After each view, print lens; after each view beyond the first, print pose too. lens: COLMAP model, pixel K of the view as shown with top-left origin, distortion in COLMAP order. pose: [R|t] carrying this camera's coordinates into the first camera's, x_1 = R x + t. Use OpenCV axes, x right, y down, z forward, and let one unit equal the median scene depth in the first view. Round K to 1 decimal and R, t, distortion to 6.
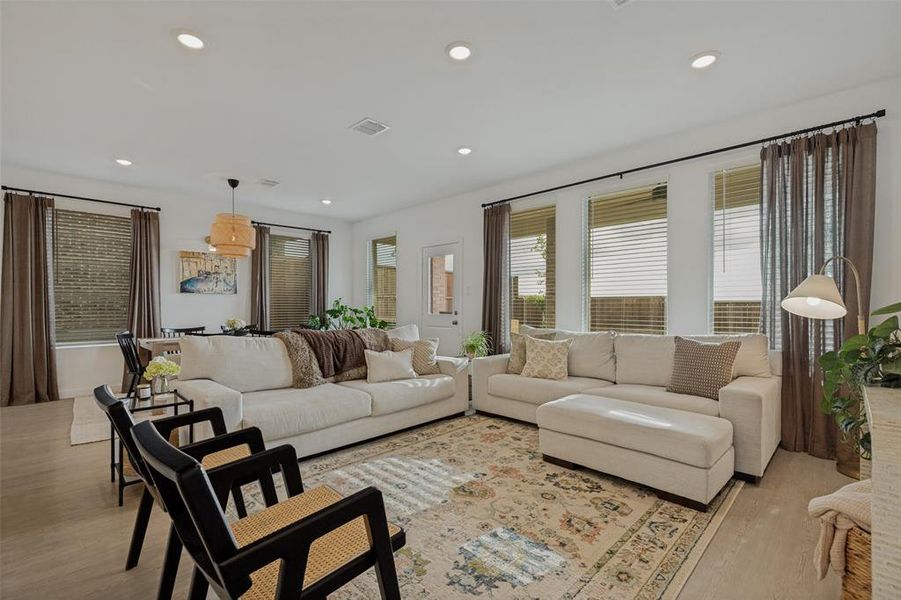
lens RADIAL K [[407.9, 0, 449.2], [0, 407.9, 308.2], [0, 0, 1]] dist [0.011661, -0.003098]
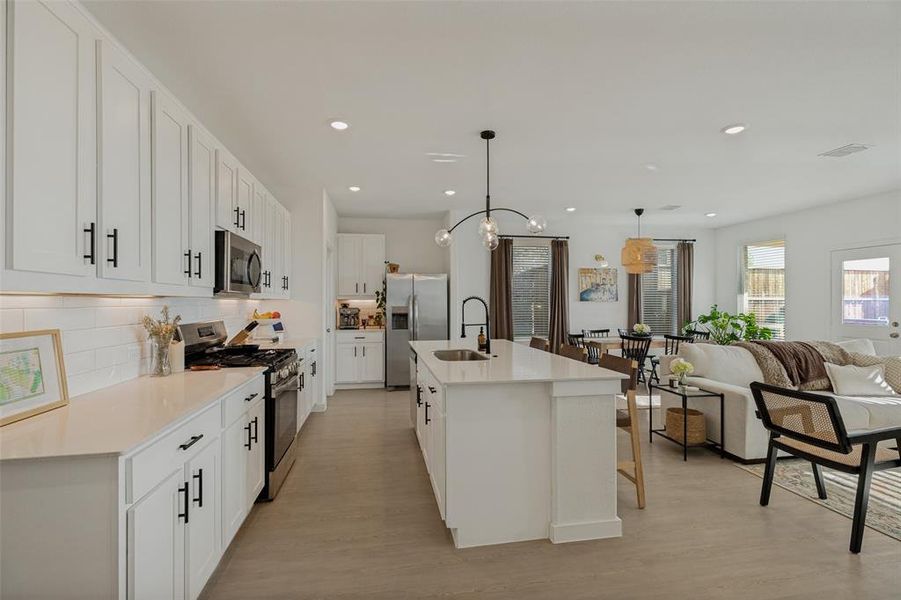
lens RADIAL K [[407.9, 0, 448.3], [0, 407.9, 296.8], [0, 0, 1]] dist [0.011661, -0.003098]
pose [[0.816028, -0.005655, -0.577984, -0.359675], [-0.003967, 0.999874, -0.015384, -0.042072], [0.577998, 0.014846, 0.815903, -0.378272]]
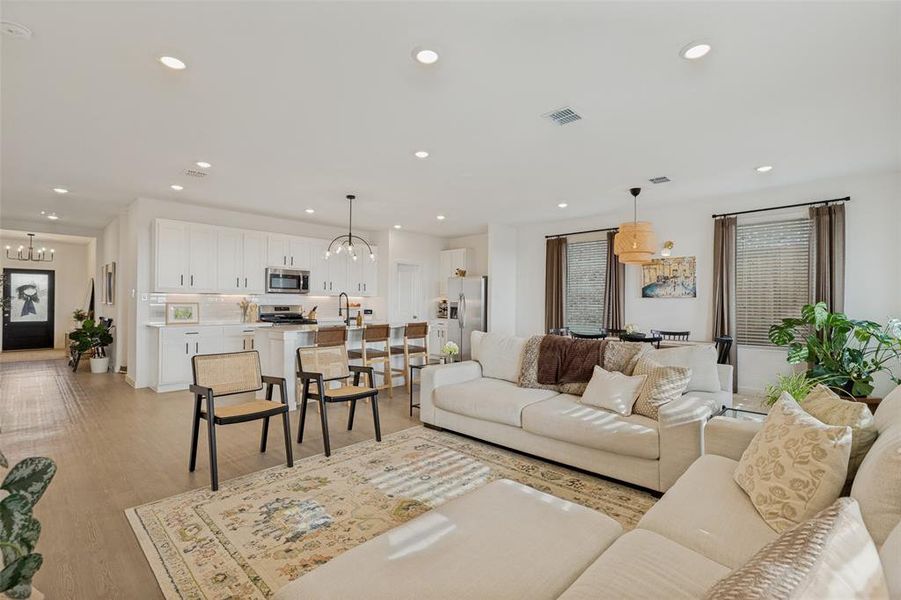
lens RADIAL K [[407.9, 0, 447.8], [0, 407.9, 298.8], [0, 0, 1]] dist [0.011661, -0.003098]
pose [[0.012085, -0.010393, -0.999873, 0.616833], [-0.012195, 0.999870, -0.010541, -0.023391], [0.999853, 0.012321, 0.011957, 0.645982]]
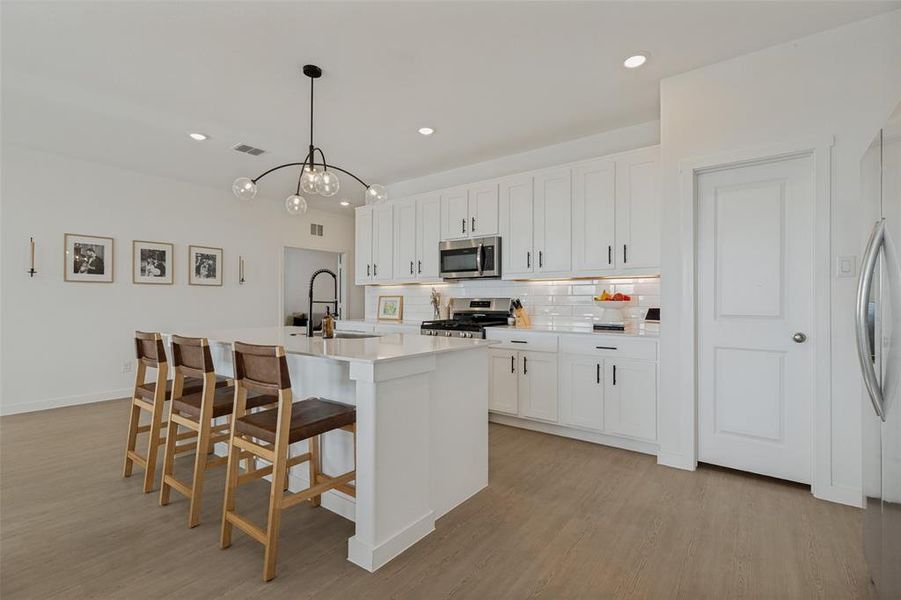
lens RADIAL K [[407.9, 0, 449.8], [0, 407.9, 296.1], [0, 0, 1]] dist [0.011661, -0.003098]
pose [[-0.990715, -0.001485, -0.135945, -0.899319], [-0.001011, 0.999993, -0.003553, -0.008387], [0.135949, -0.003383, -0.990710, 1.024811]]
